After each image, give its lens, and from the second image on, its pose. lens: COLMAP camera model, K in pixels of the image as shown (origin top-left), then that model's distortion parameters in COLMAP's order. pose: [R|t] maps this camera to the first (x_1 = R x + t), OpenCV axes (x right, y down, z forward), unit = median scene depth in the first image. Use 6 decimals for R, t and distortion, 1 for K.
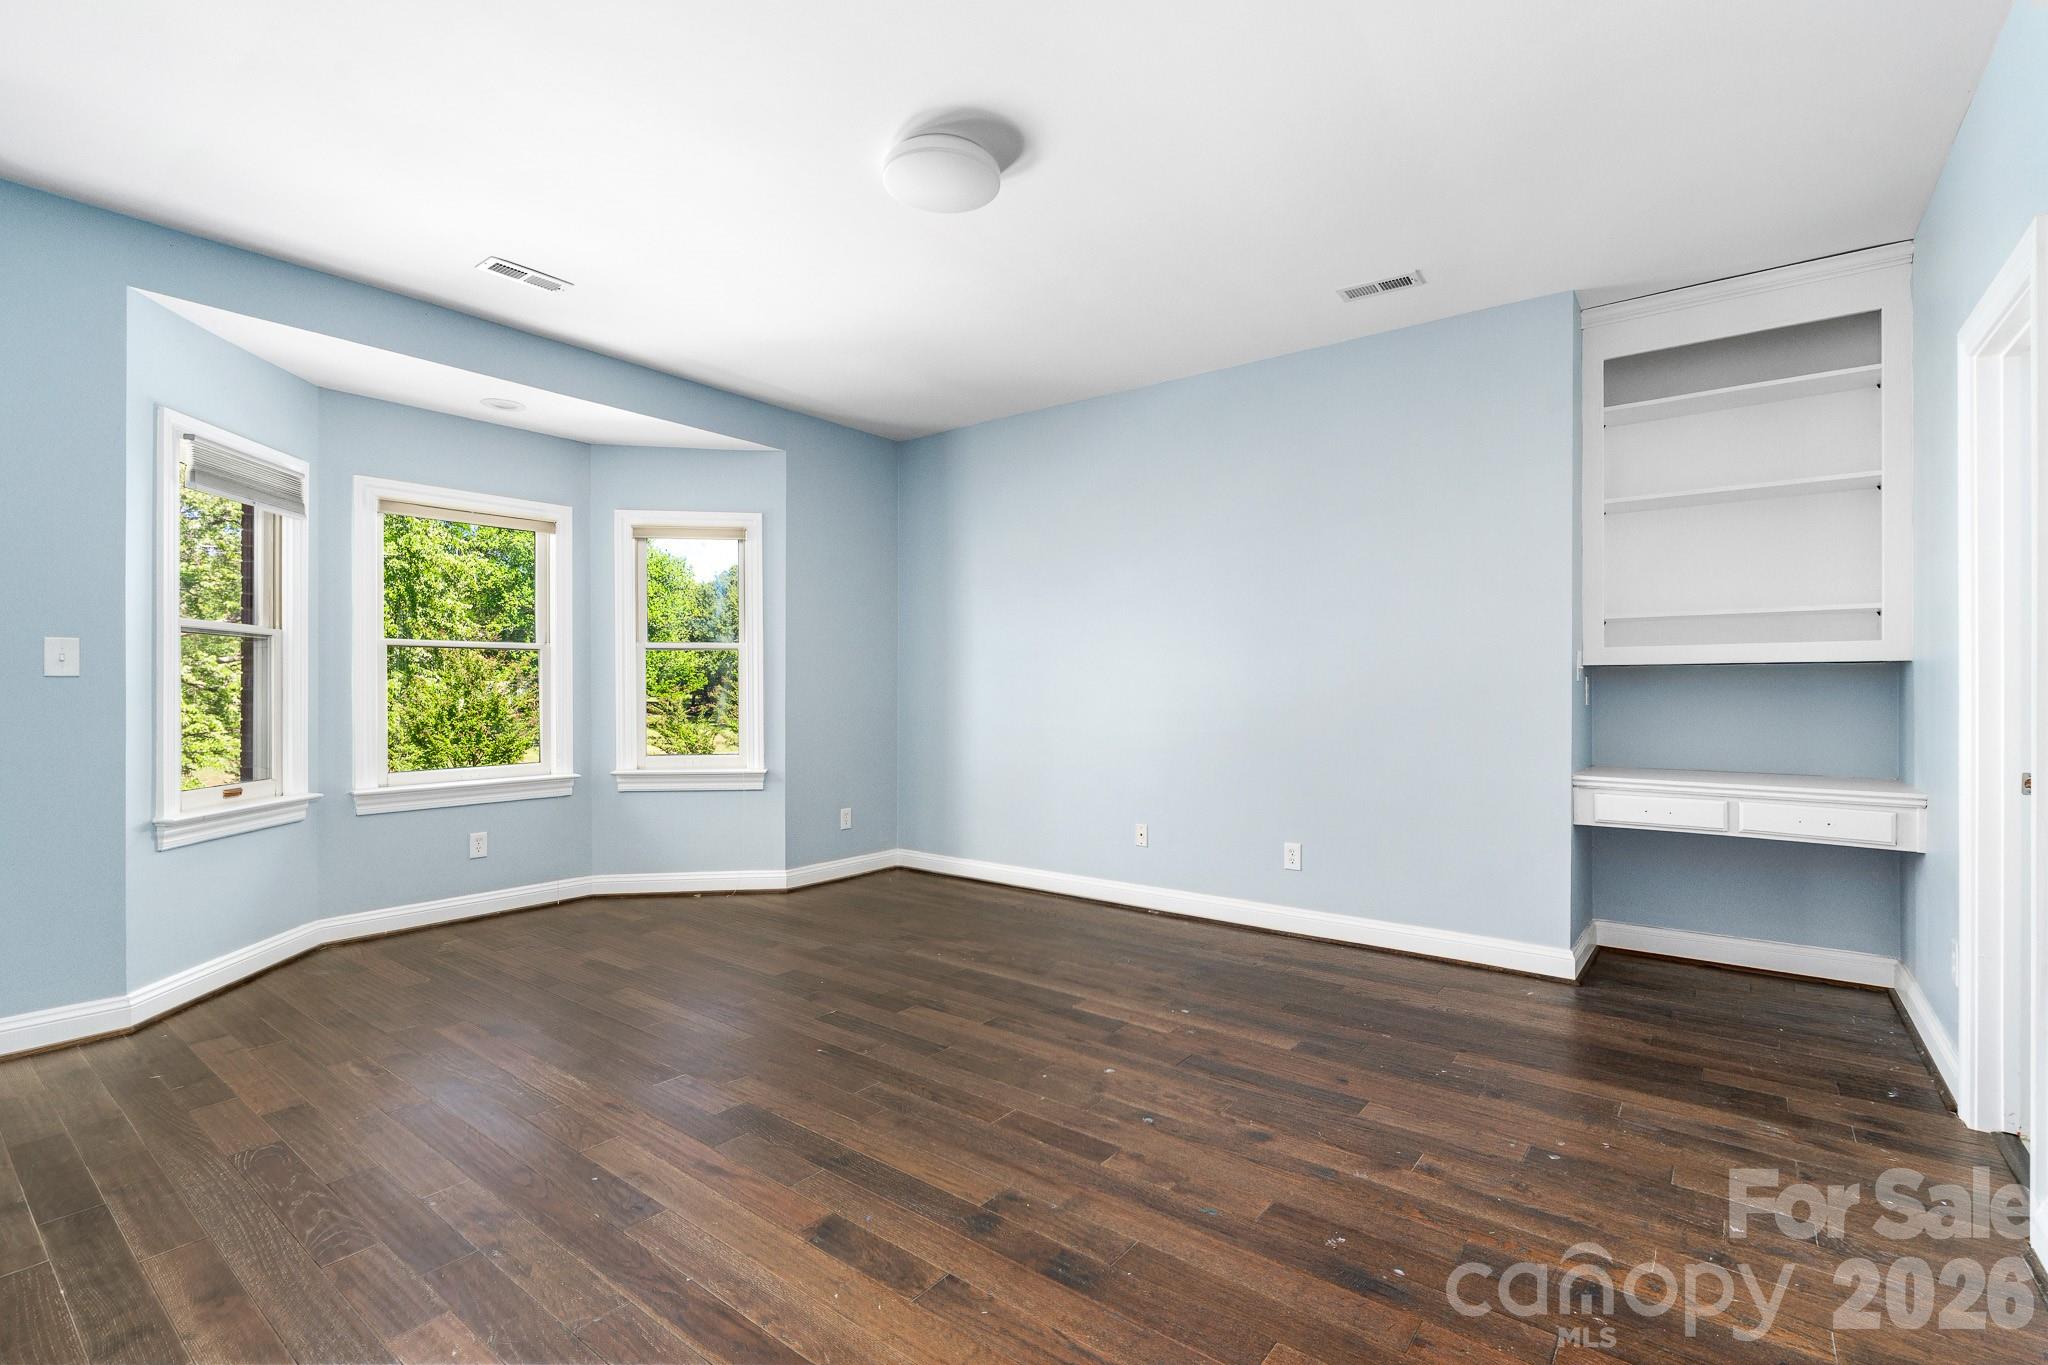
lens RADIAL K [[932.4, 0, 1029.8], [0, 932.4, 695.9], [0, 0, 1]] dist [-0.000337, -0.000012]
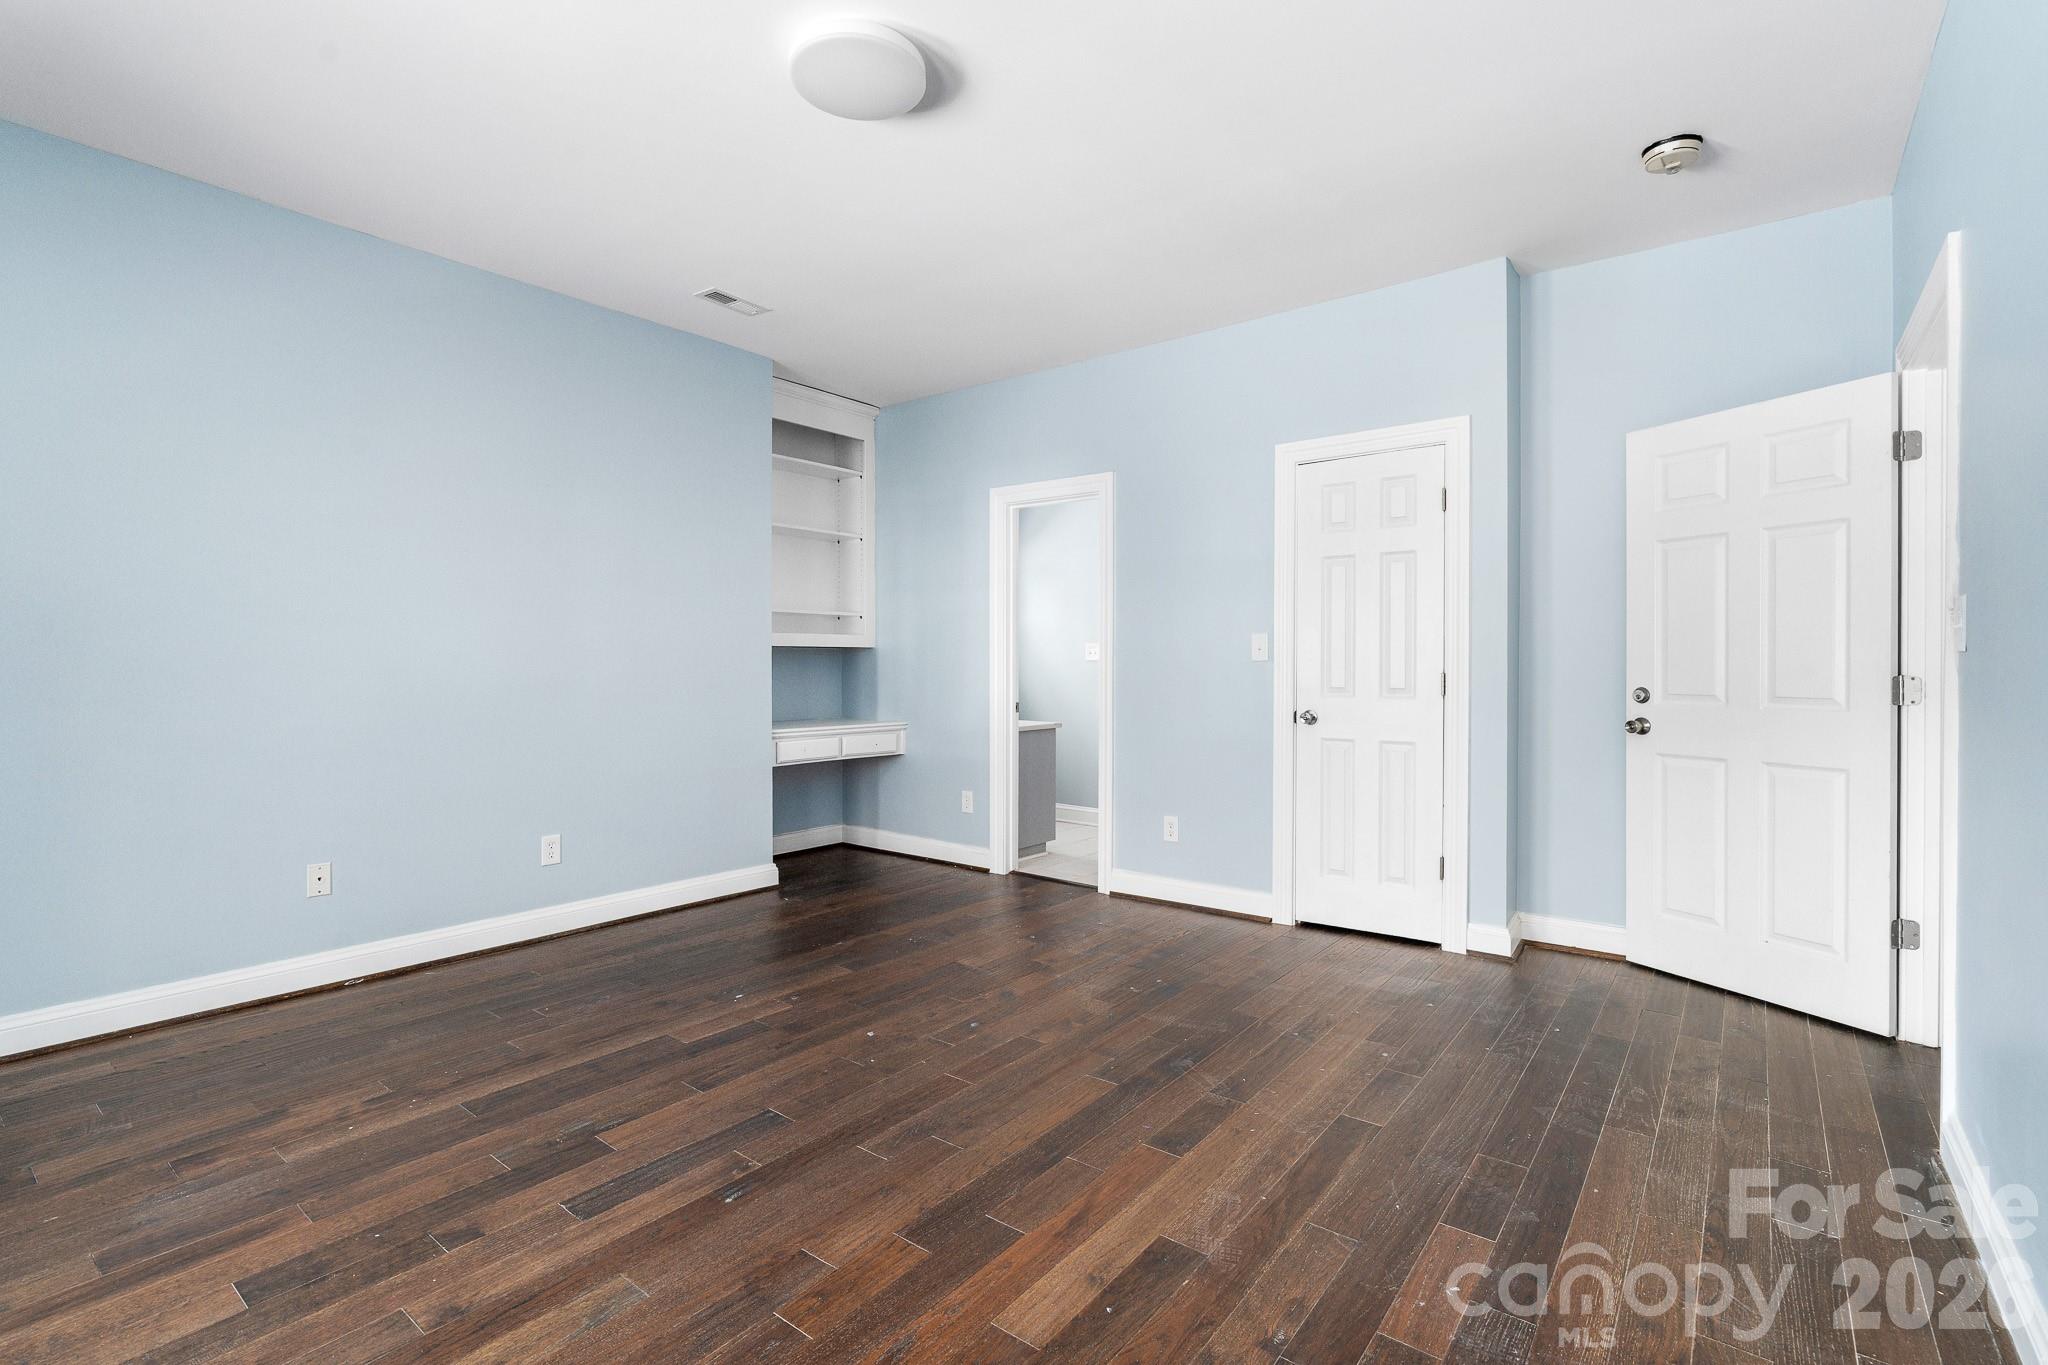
lens RADIAL K [[932.4, 0, 1033.1], [0, 932.4, 669.3], [0, 0, 1]] dist [-0.000337, -0.000012]
pose [[-0.002640, -0.005830, 0.999980, -0.773562], [0.007150, 0.999957, 0.005849, -0.005048], [-0.999971, 0.007166, -0.002598, 0.670916]]
